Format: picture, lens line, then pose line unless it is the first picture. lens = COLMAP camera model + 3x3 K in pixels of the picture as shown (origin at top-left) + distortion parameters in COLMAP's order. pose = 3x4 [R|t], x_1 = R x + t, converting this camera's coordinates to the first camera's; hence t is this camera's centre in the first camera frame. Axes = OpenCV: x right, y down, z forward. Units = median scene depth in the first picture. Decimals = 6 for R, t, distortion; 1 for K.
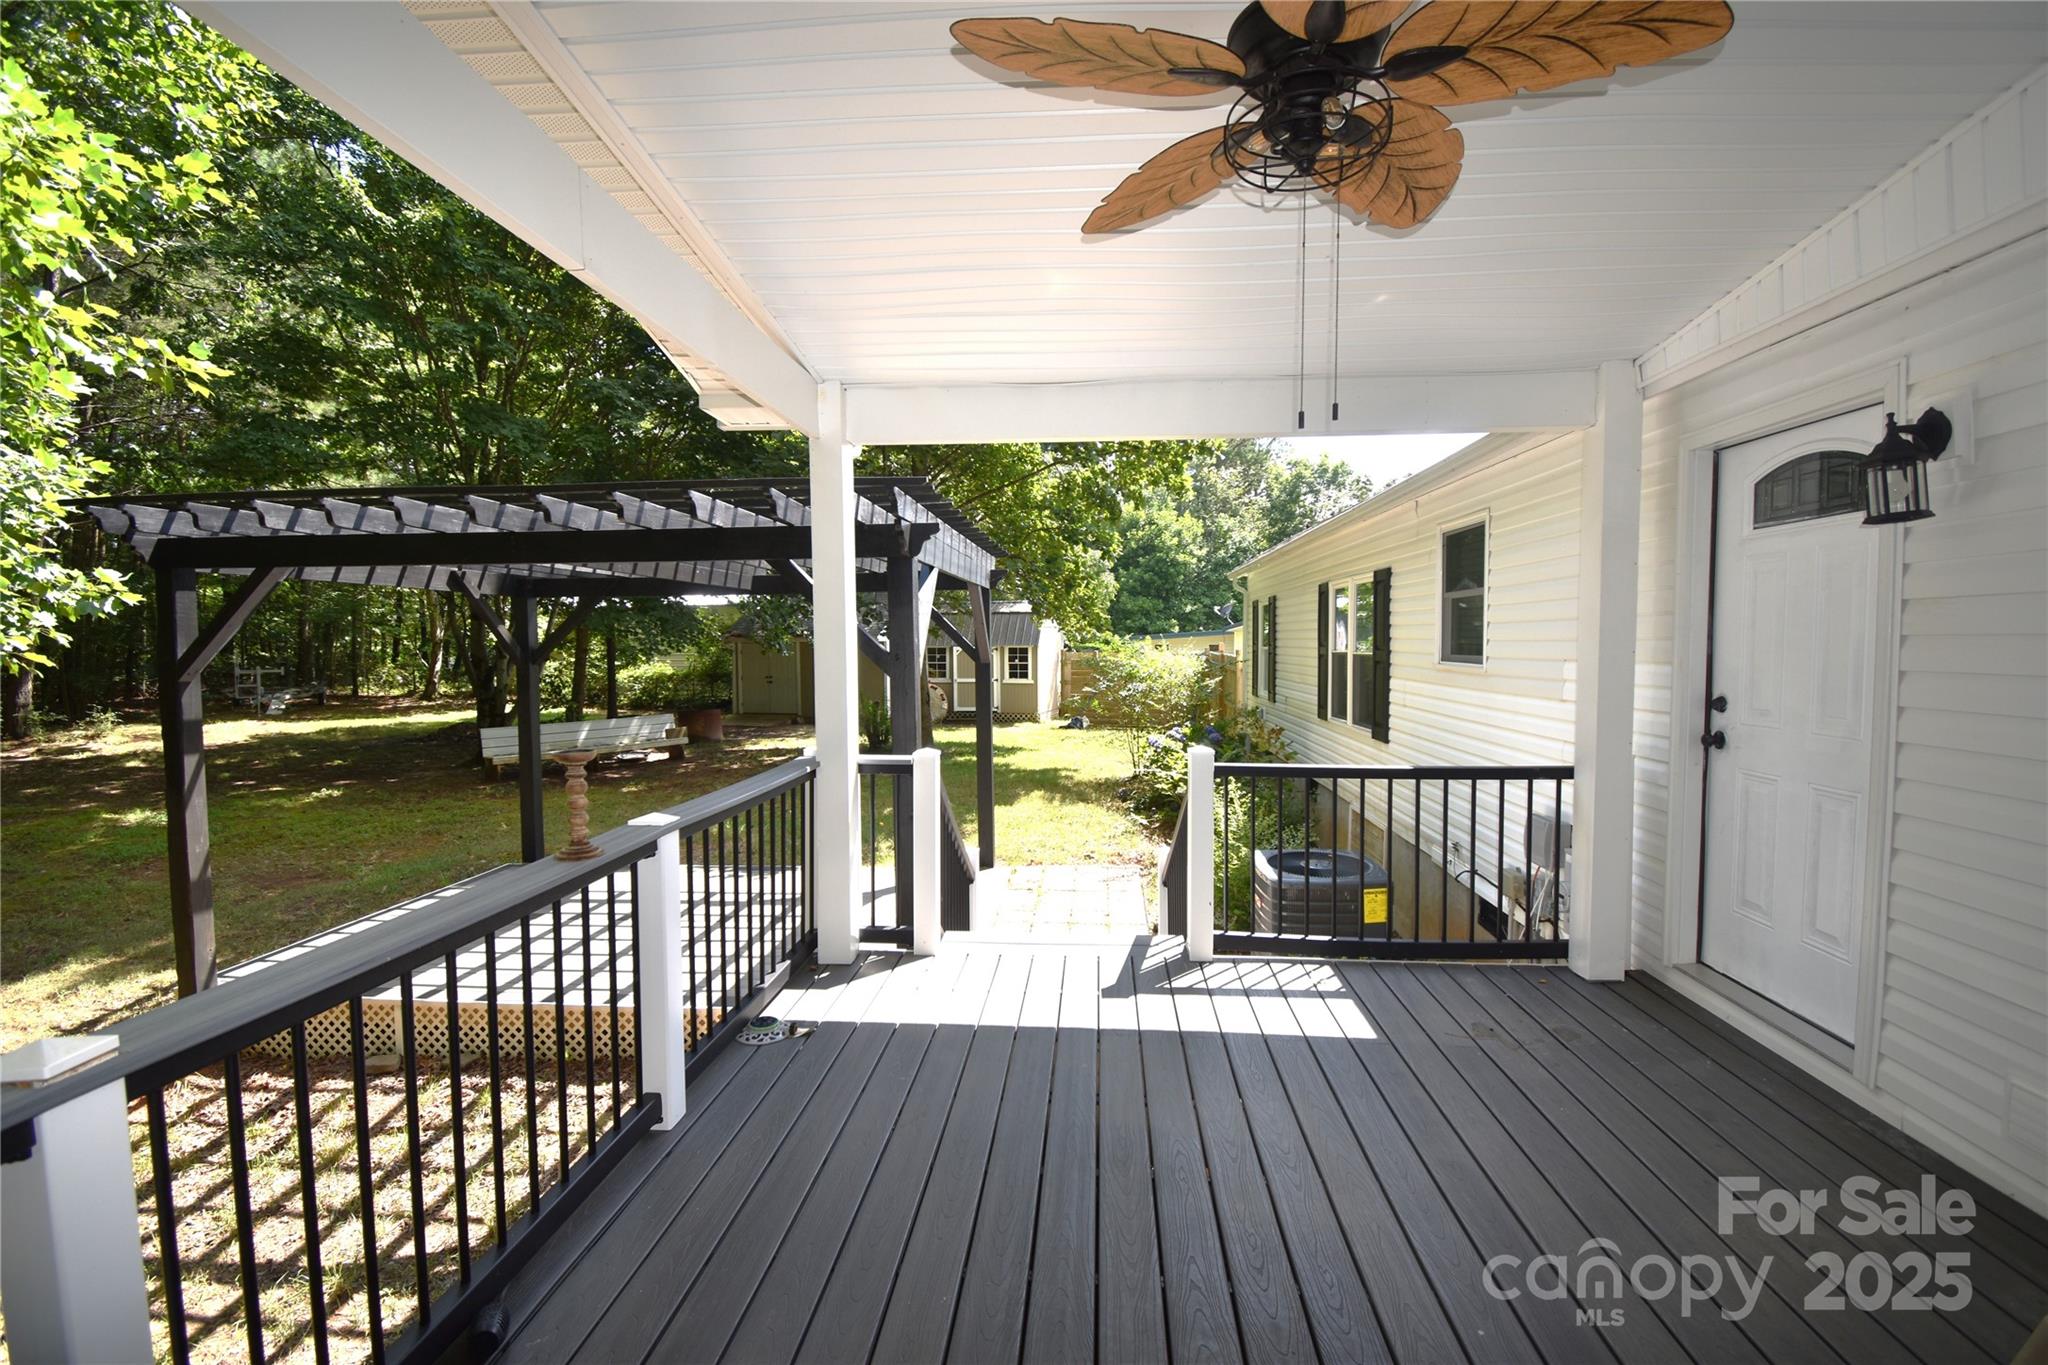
lens RADIAL K [[896.9, 0, 1027.2], [0, 896.9, 683.0], [0, 0, 1]] dist [-0.001906, -0.000209]
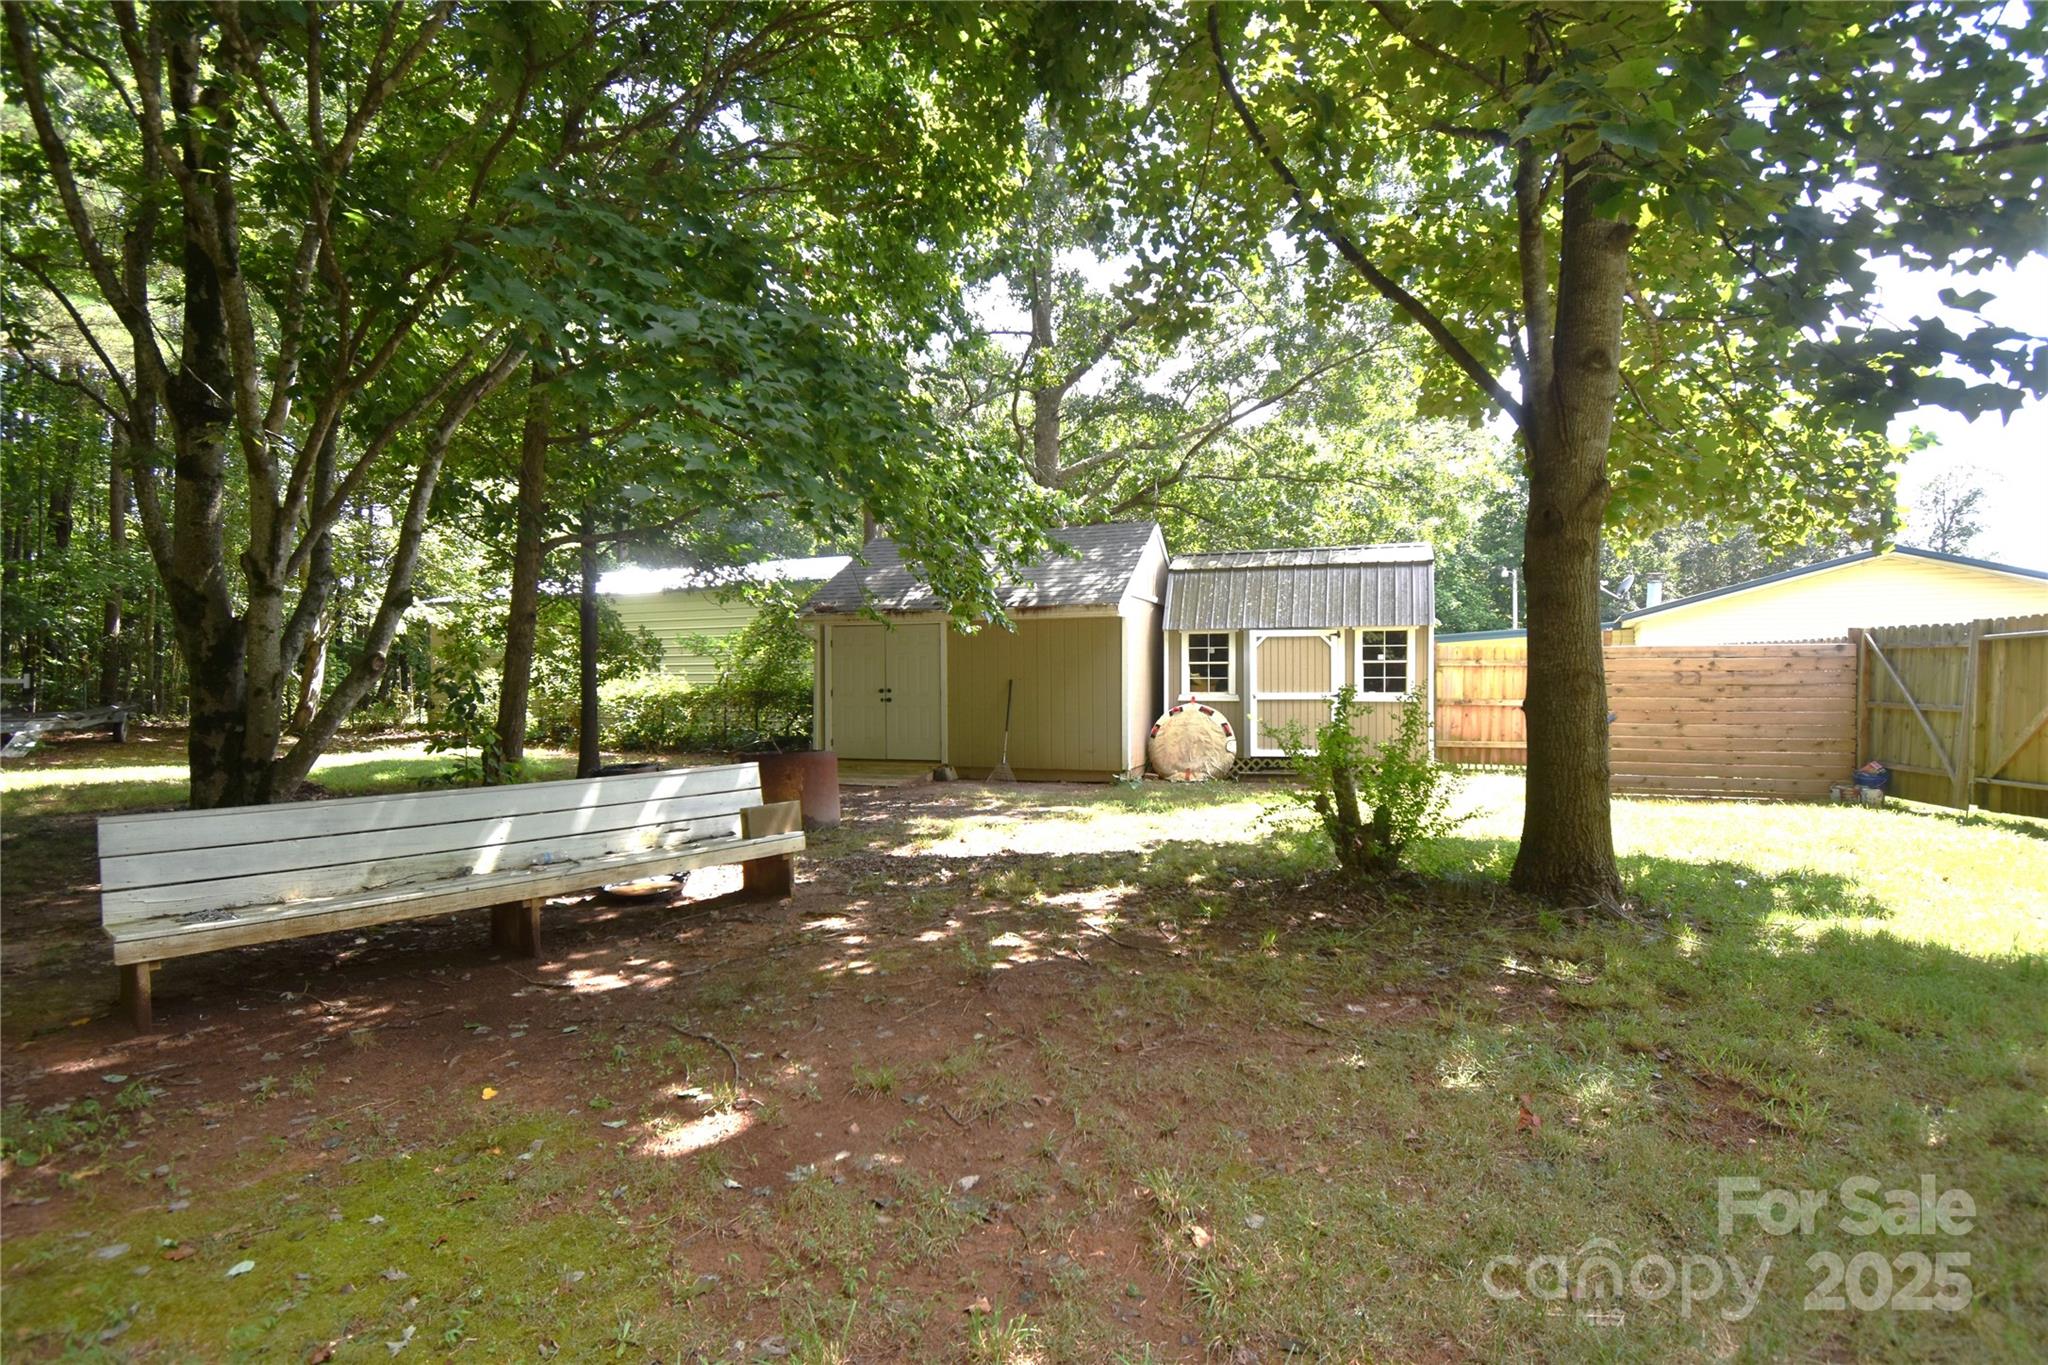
lens RADIAL K [[1016.1, 0, 1025.6], [0, 1016.1, 681.2], [0, 0, 1]] dist [0.006026, -0.015581]
pose [[0.999542, 0.000781, -0.030267, -0.191161], [-0.001994, 0.999195, -0.040070, 0.011834], [0.030211, 0.040112, 0.998738, 0.414137]]
